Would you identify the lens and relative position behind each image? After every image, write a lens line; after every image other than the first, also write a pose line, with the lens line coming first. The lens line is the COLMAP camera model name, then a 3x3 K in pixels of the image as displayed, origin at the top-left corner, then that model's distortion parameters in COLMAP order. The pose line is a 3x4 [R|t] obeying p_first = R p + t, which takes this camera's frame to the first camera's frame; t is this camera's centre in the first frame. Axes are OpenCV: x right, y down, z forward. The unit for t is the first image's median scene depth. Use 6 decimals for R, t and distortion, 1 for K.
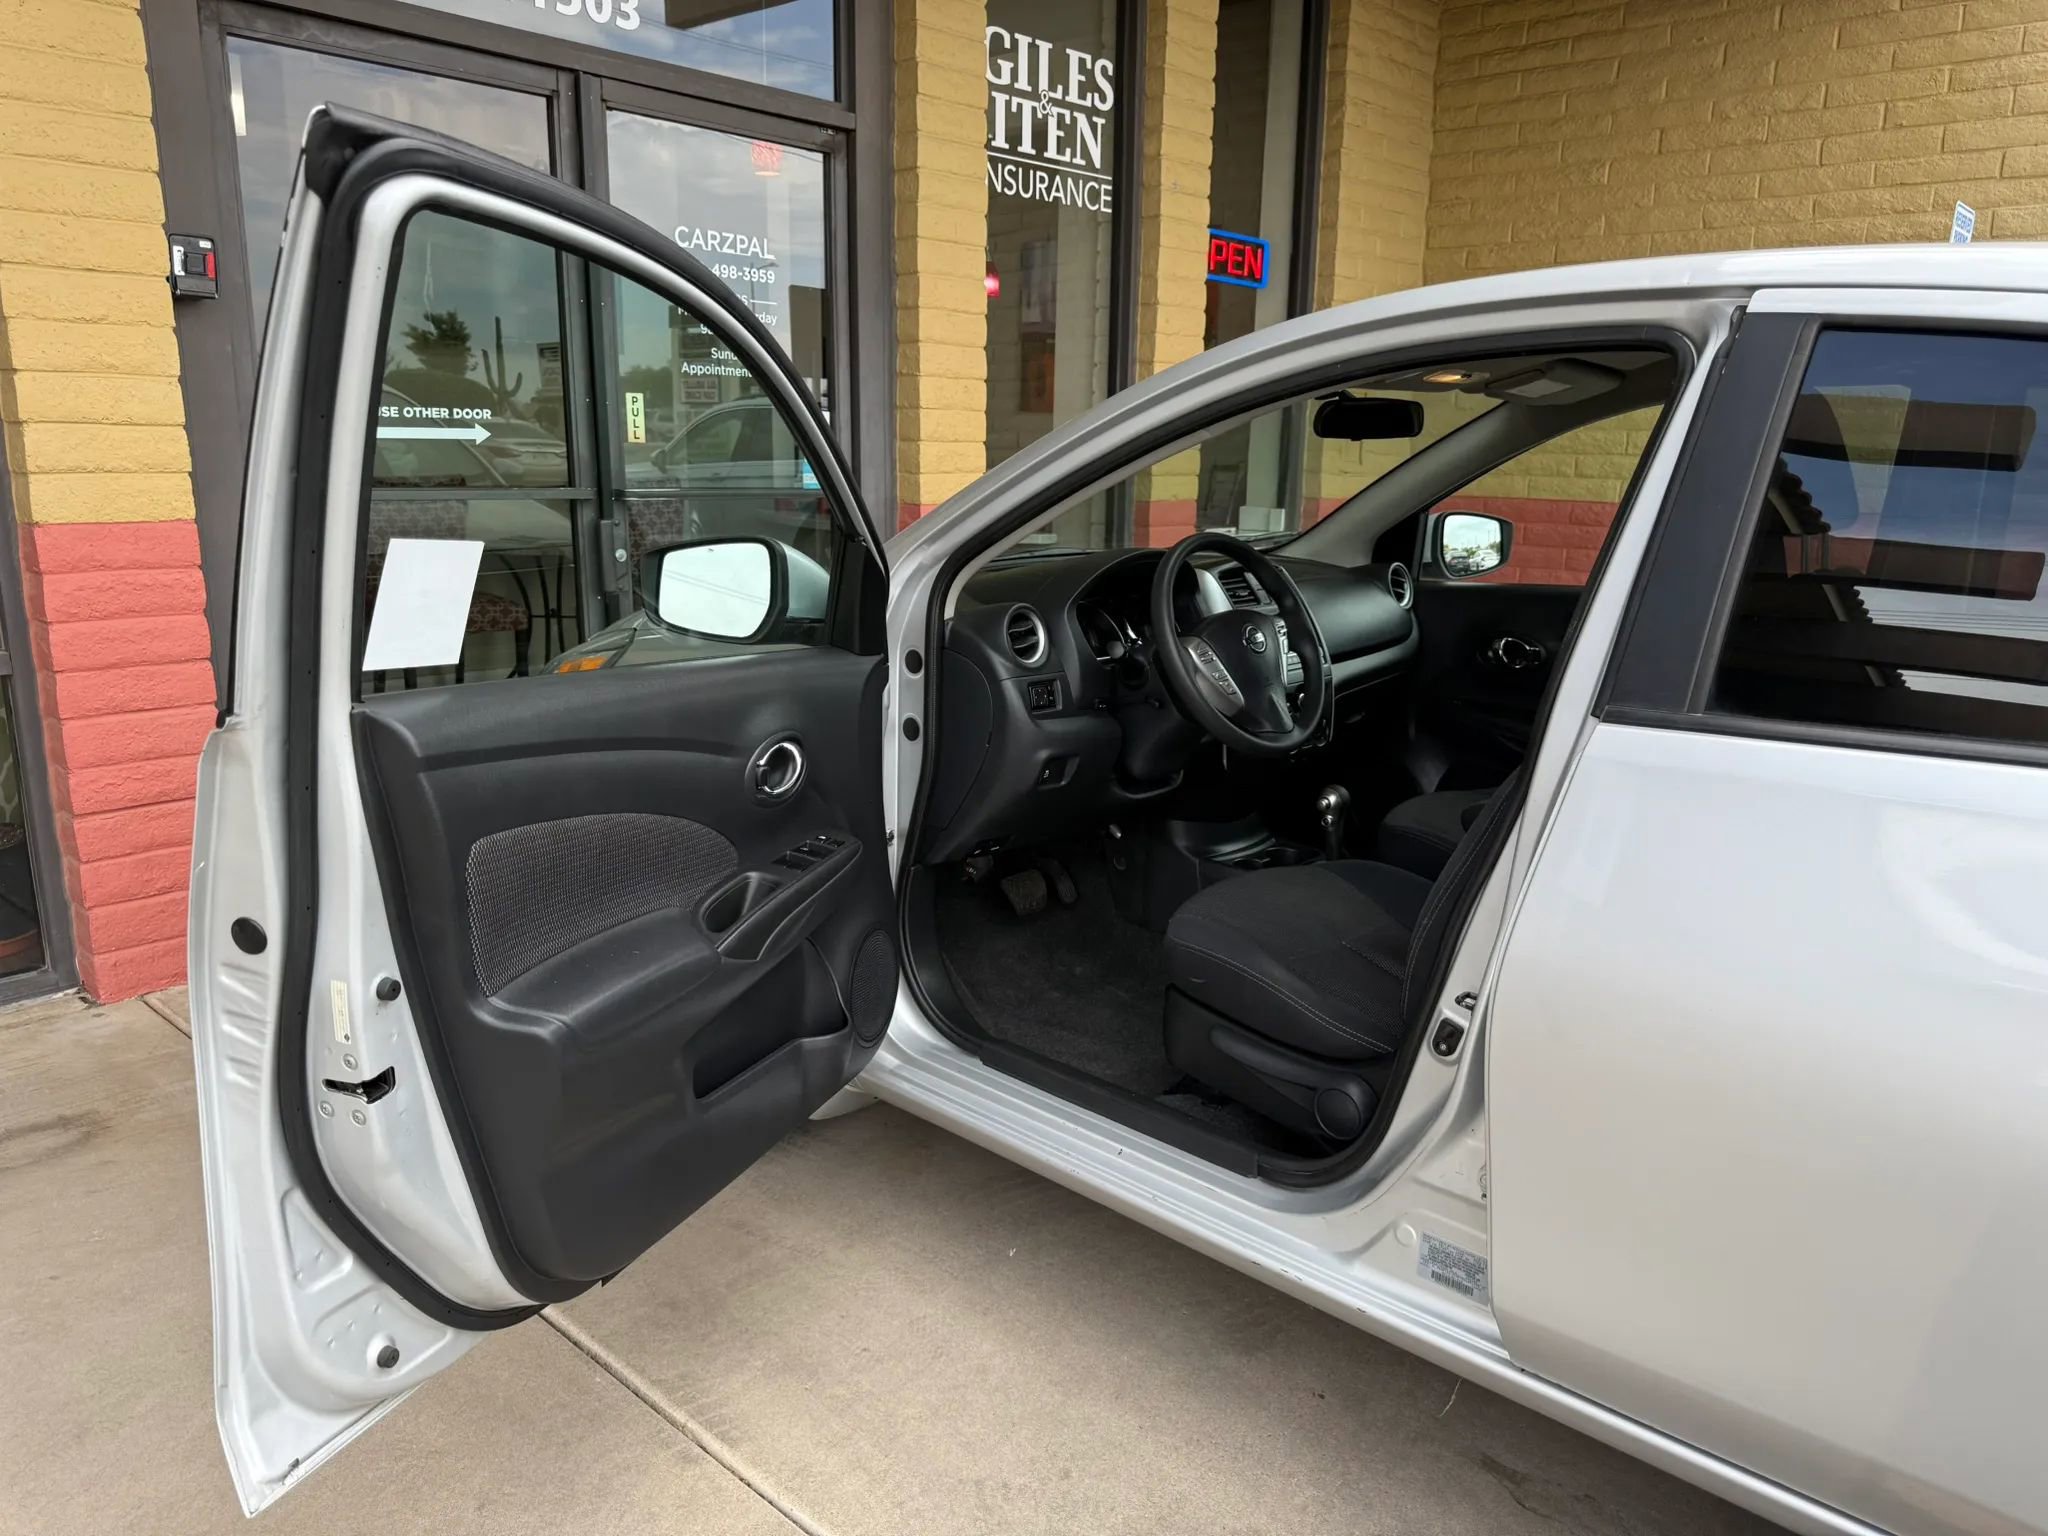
lens RADIAL K [[1439.2, 0, 1016.0], [0, 1439.2, 770.9], [0, 0, 1]] dist [0.015001, -0.011548]
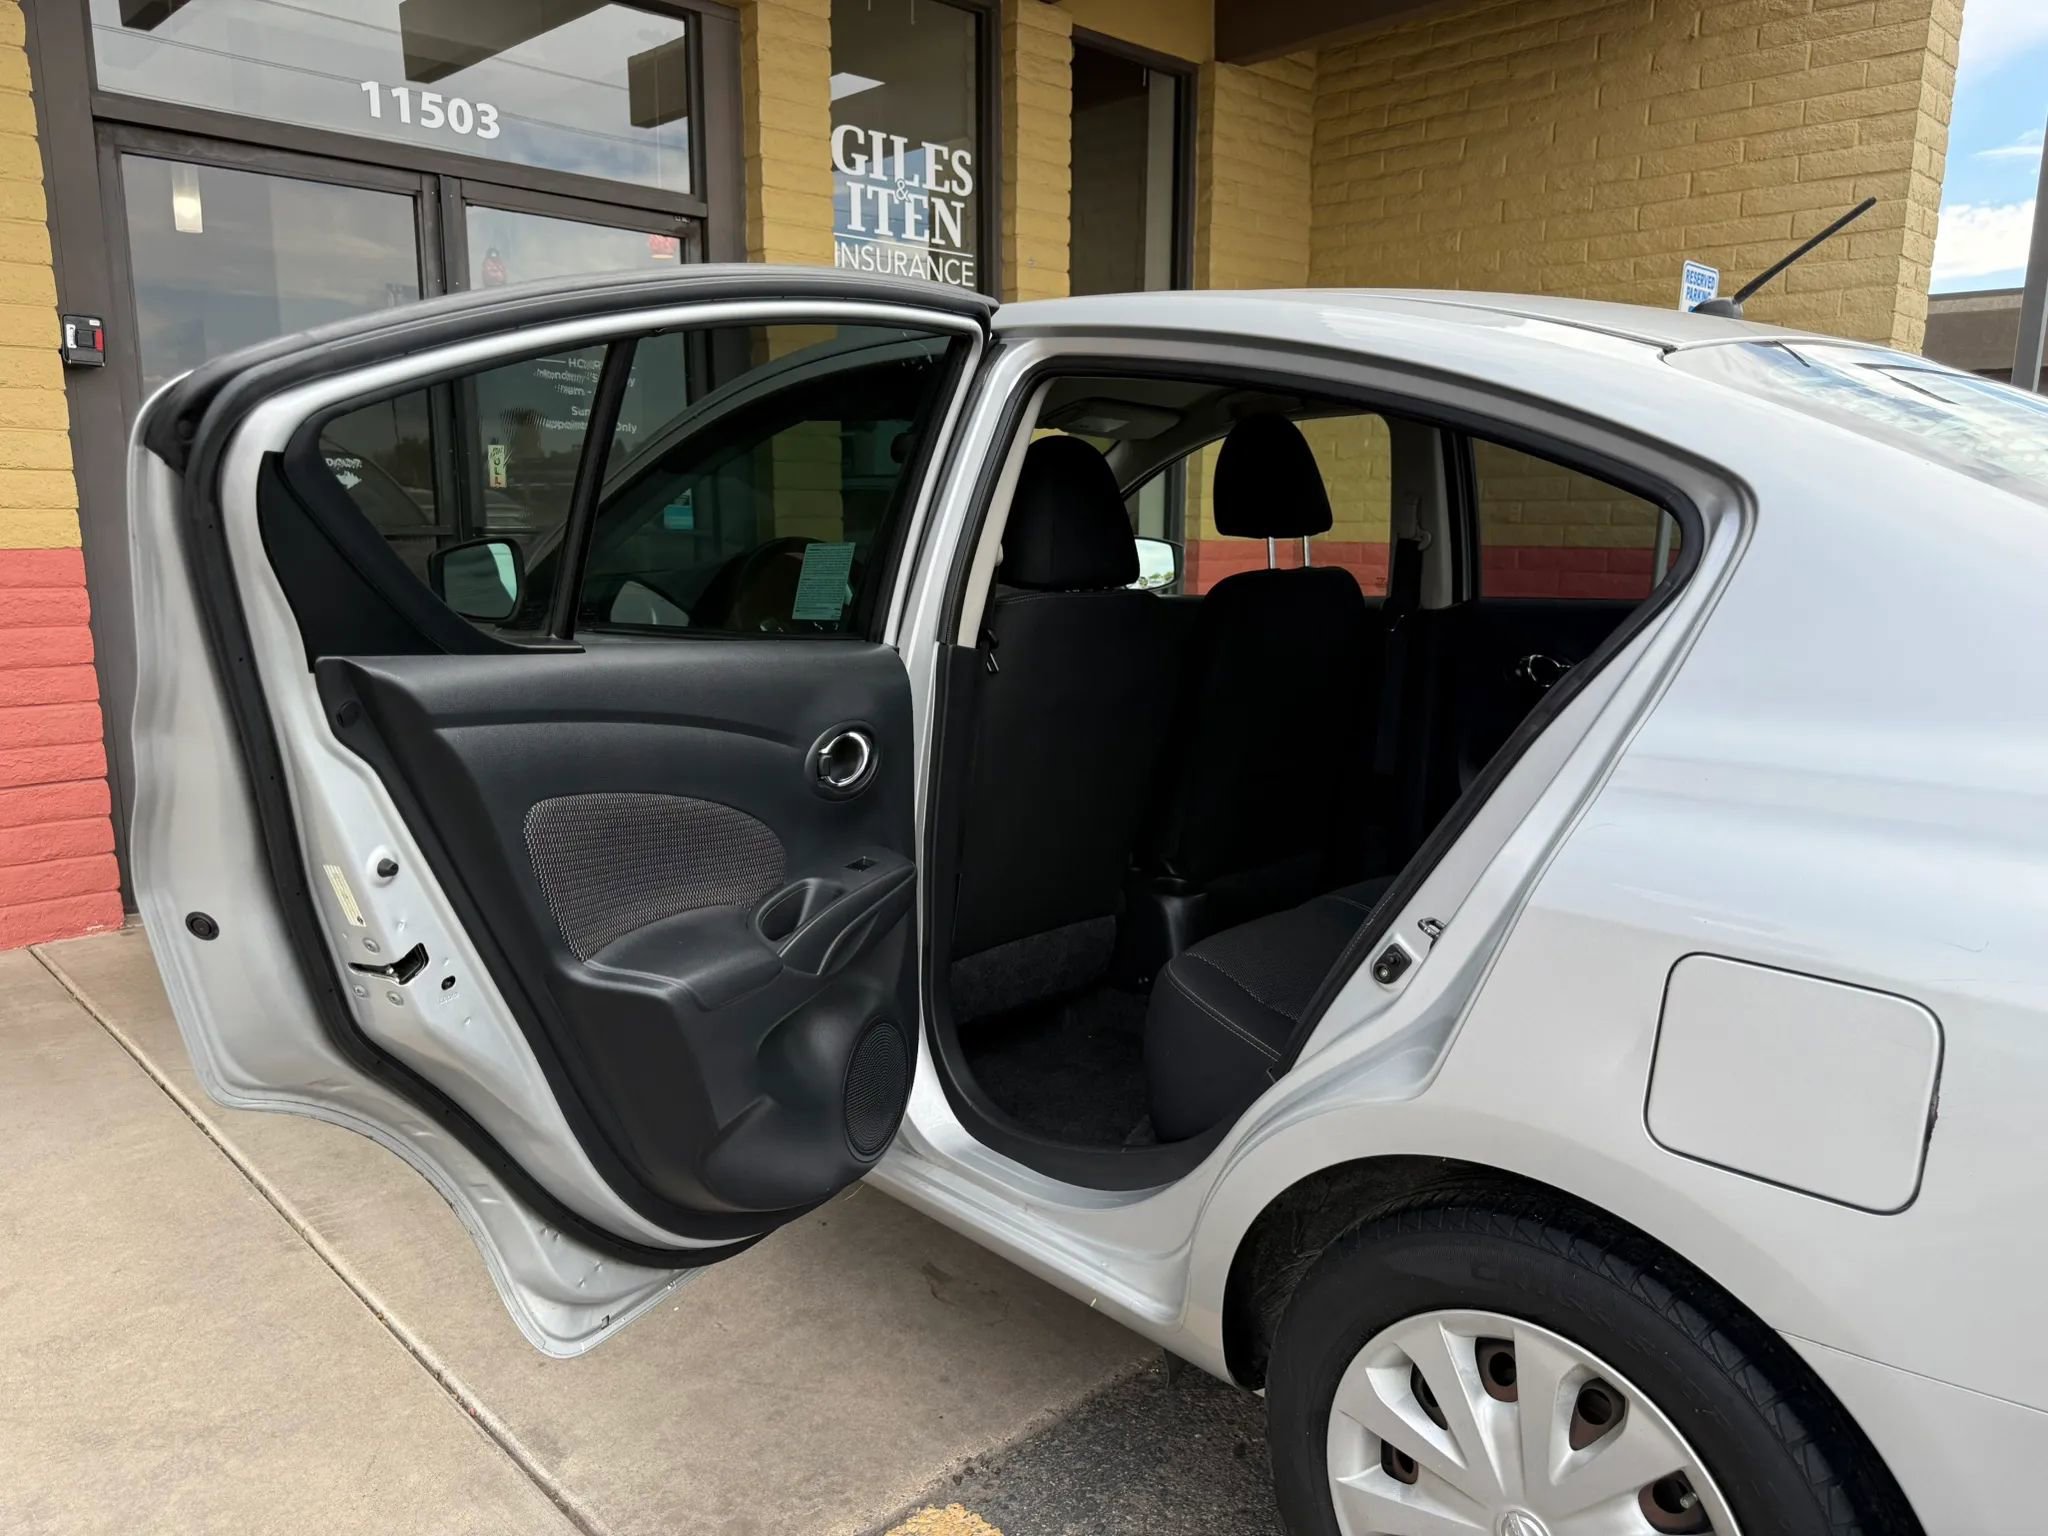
lens RADIAL K [[1439.2, 0, 1024.4], [0, 1439.2, 773.2], [0, 0, 1]] dist [0.015001, -0.011548]
pose [[0.998304, 0.001499, -0.058199, 0.176842], [-0.004164, 0.998946, -0.045709, 0.040468], [0.058069, 0.045874, 0.997258, -0.091405]]
